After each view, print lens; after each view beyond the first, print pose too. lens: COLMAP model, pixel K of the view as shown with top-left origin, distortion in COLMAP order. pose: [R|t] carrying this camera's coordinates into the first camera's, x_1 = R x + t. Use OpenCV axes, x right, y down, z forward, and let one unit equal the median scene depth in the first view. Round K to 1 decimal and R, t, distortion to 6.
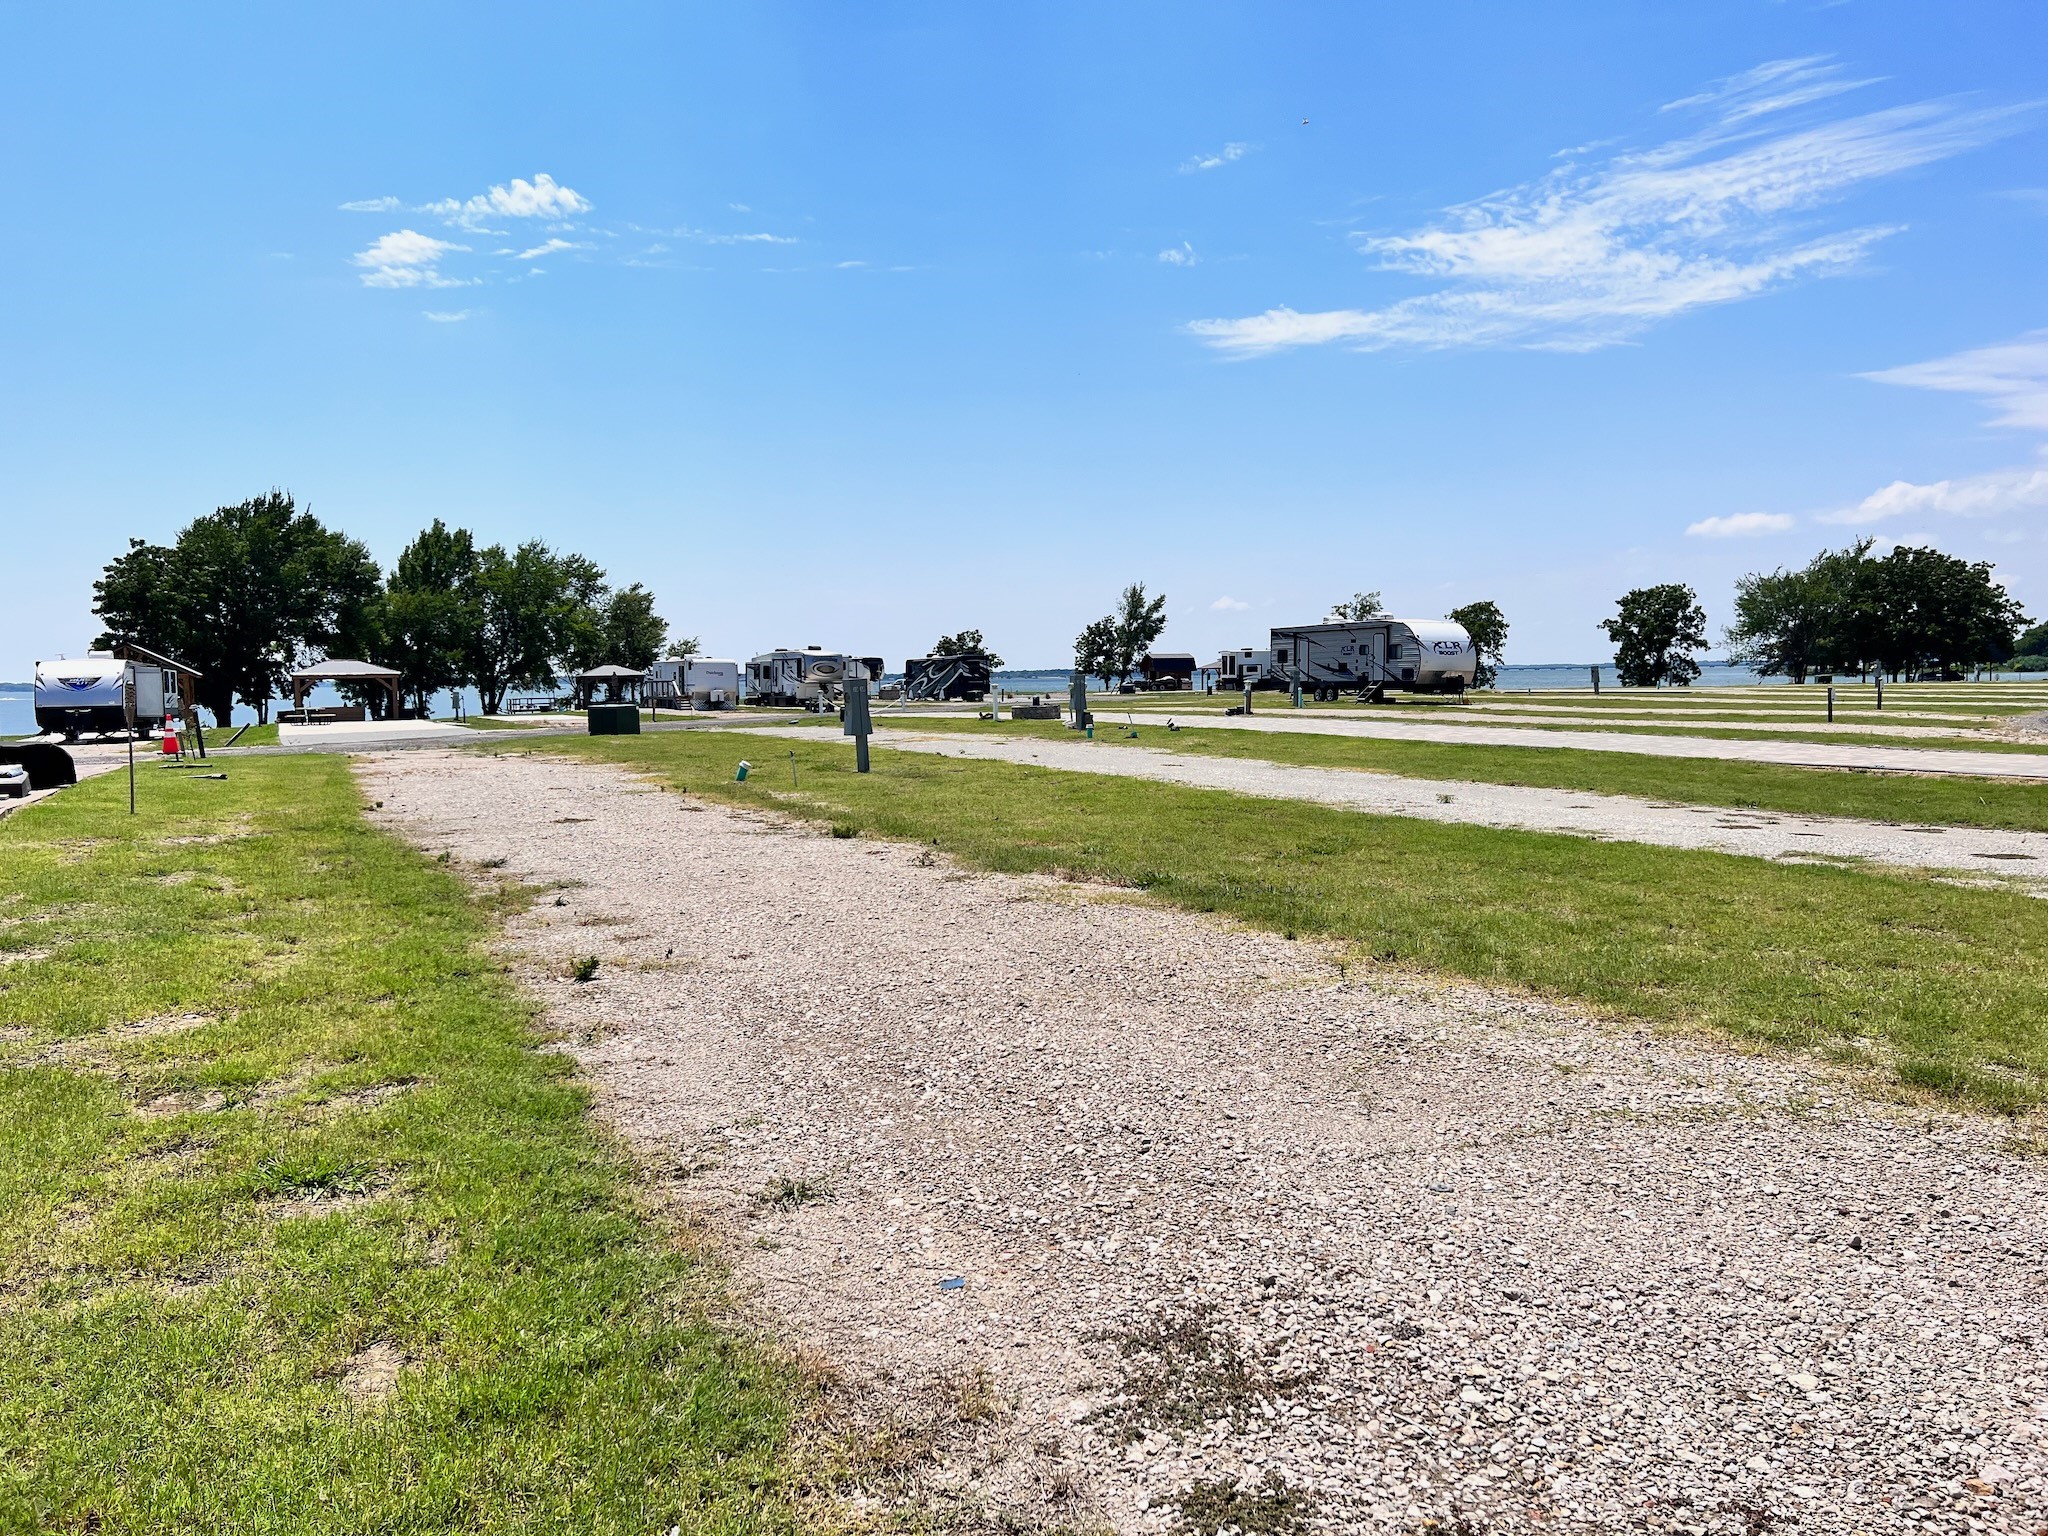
lens RADIAL K [[1482.1, 0, 1026.8], [0, 1482.1, 819.7], [0, 0, 1]] dist [0.133522, -0.289874]
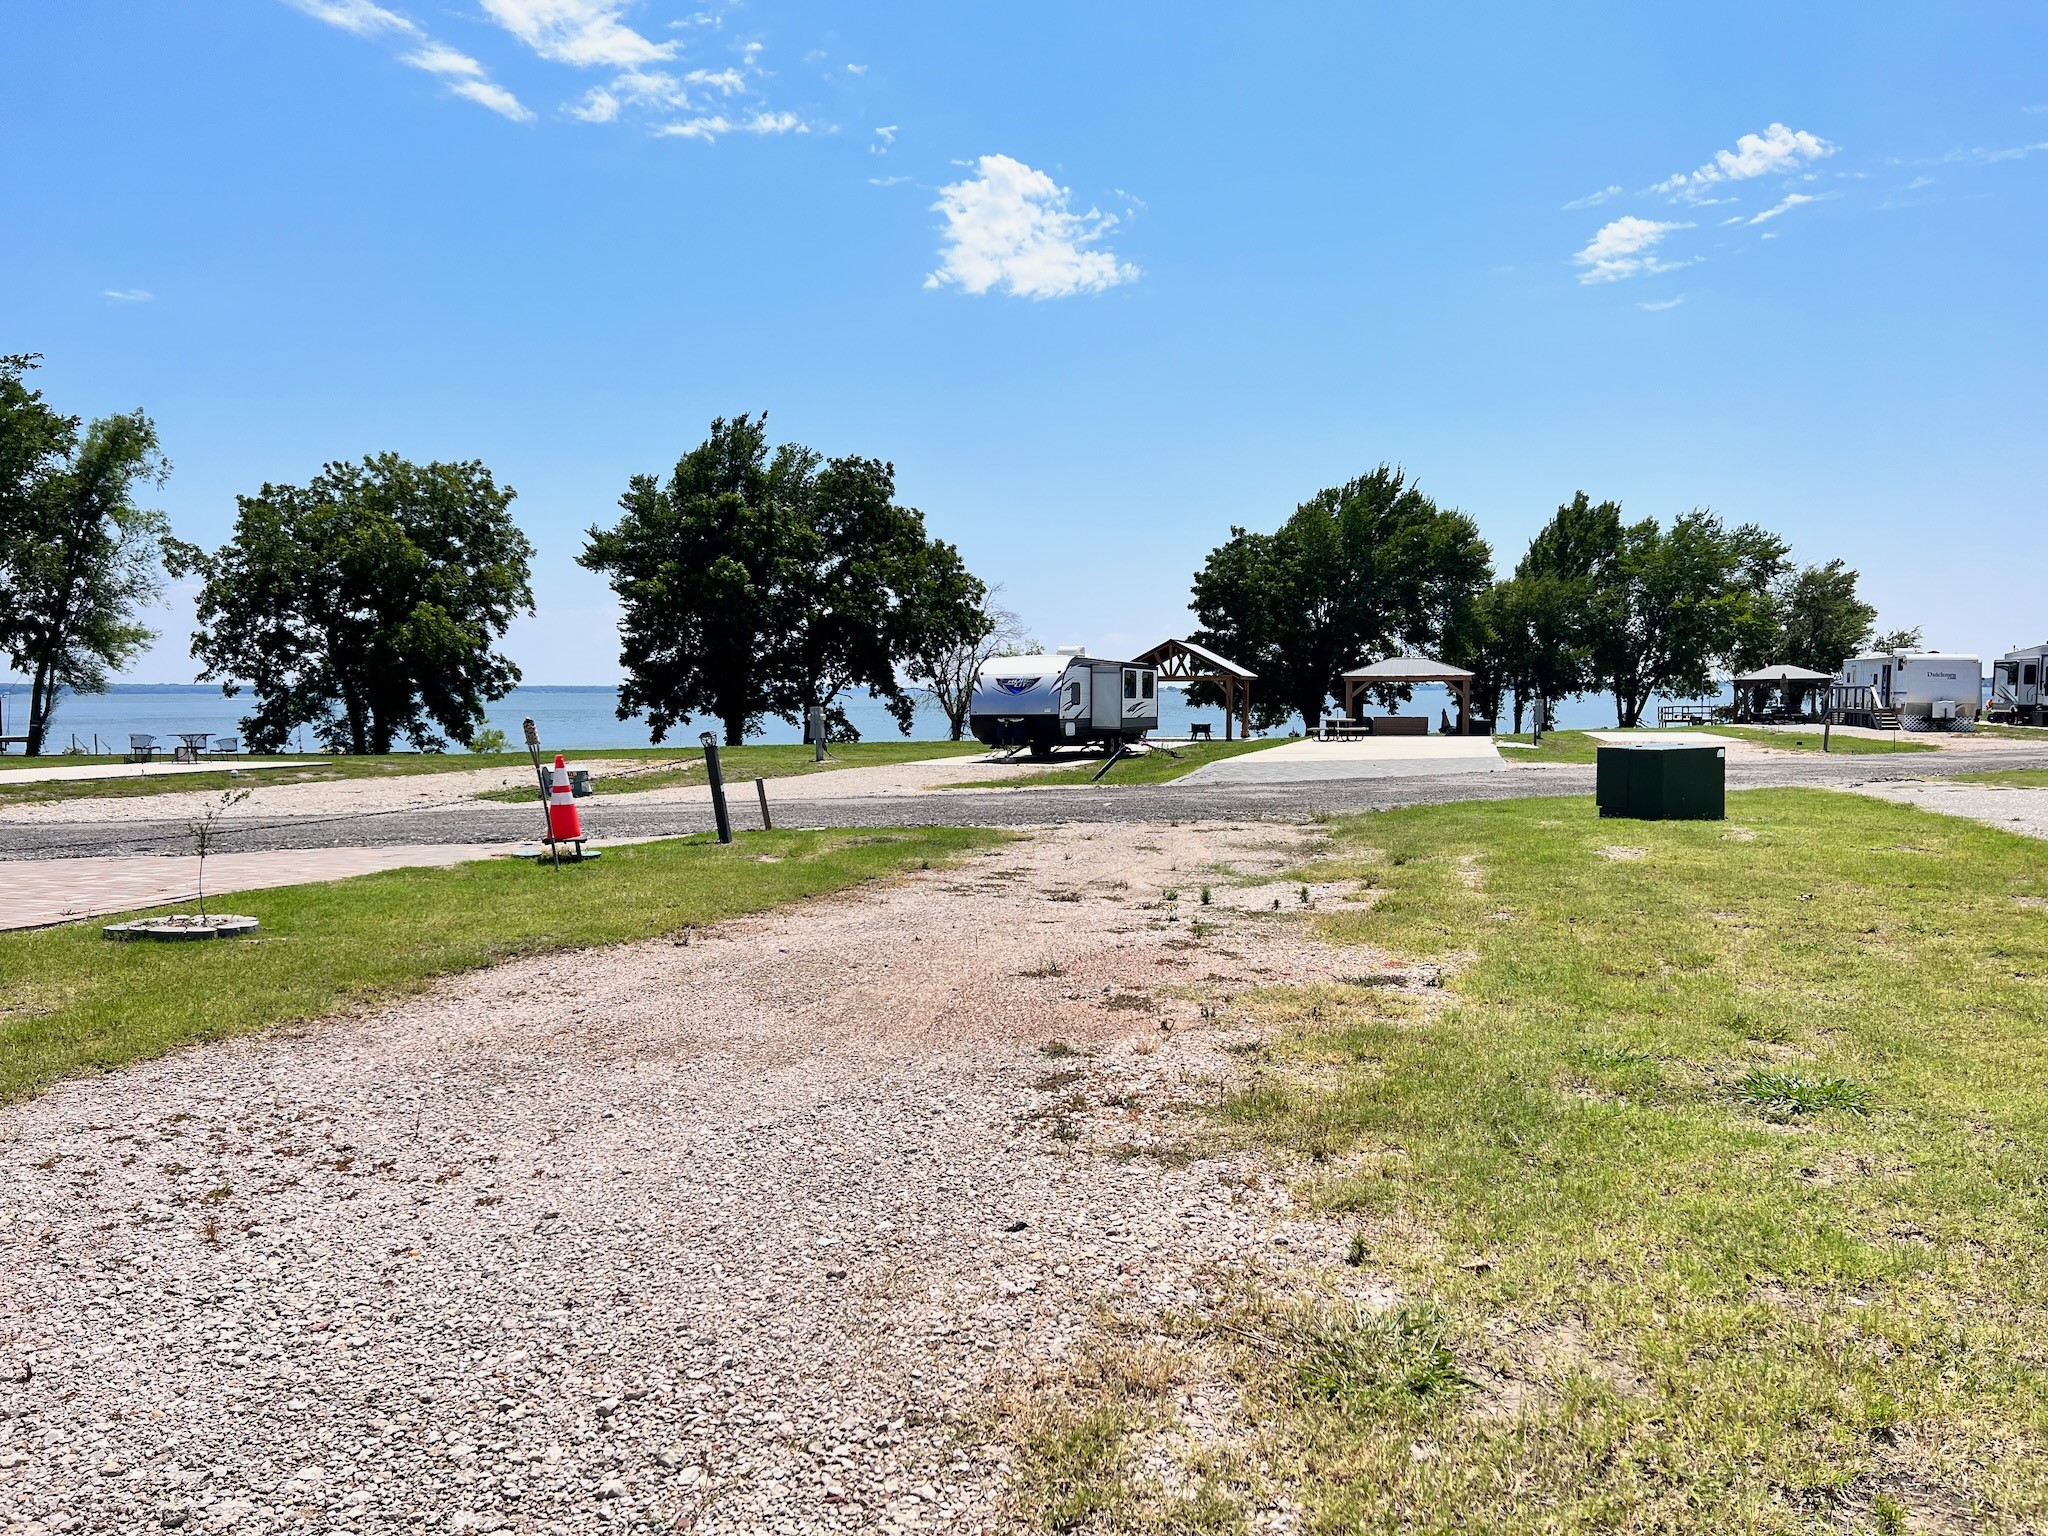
lens RADIAL K [[1529.9, 0, 1024.3], [0, 1529.9, 775.2], [0, 0, 1]] dist [0.064200, -0.072915]
pose [[0.733068, 0.050899, -0.678248, -0.027058], [-0.073867, 0.997256, -0.004999, -0.015218], [0.676132, 0.053764, 0.734816, 0.164493]]
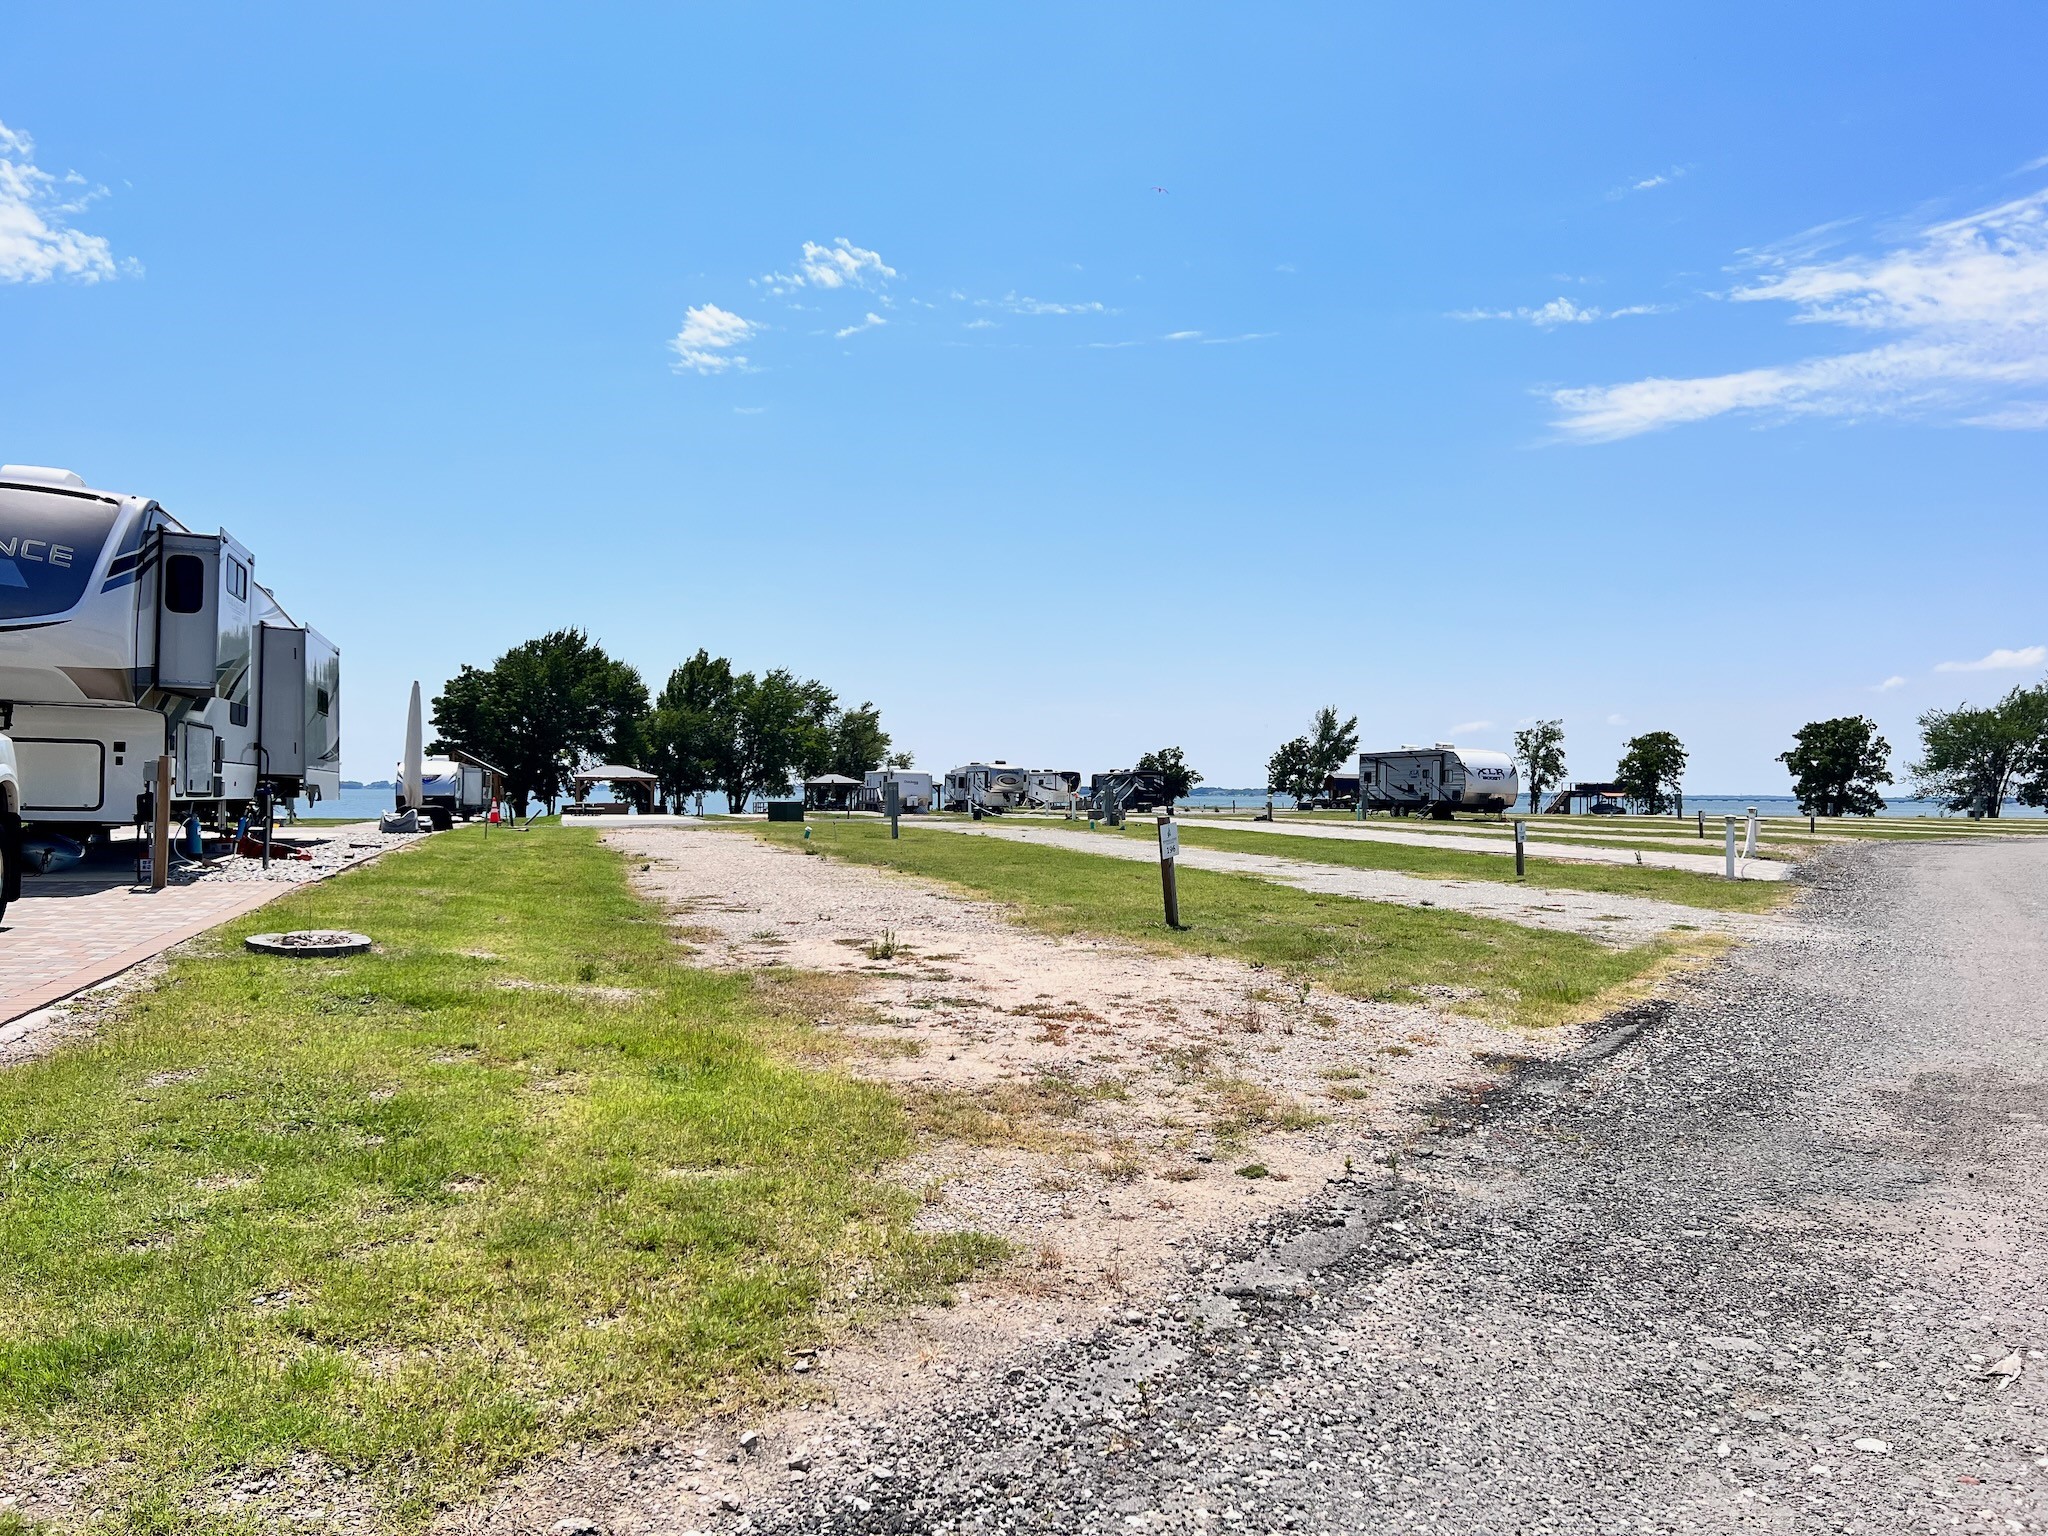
lens RADIAL K [[1529.9, 0, 1024.3], [0, 1529.9, 775.2], [0, 0, 1]] dist [0.064200, -0.072915]
pose [[0.984760, 0.021576, -0.172573, 0.067231], [-0.039936, 0.993813, -0.103633, 0.013470], [0.169270, 0.108946, 0.979530, -0.126782]]
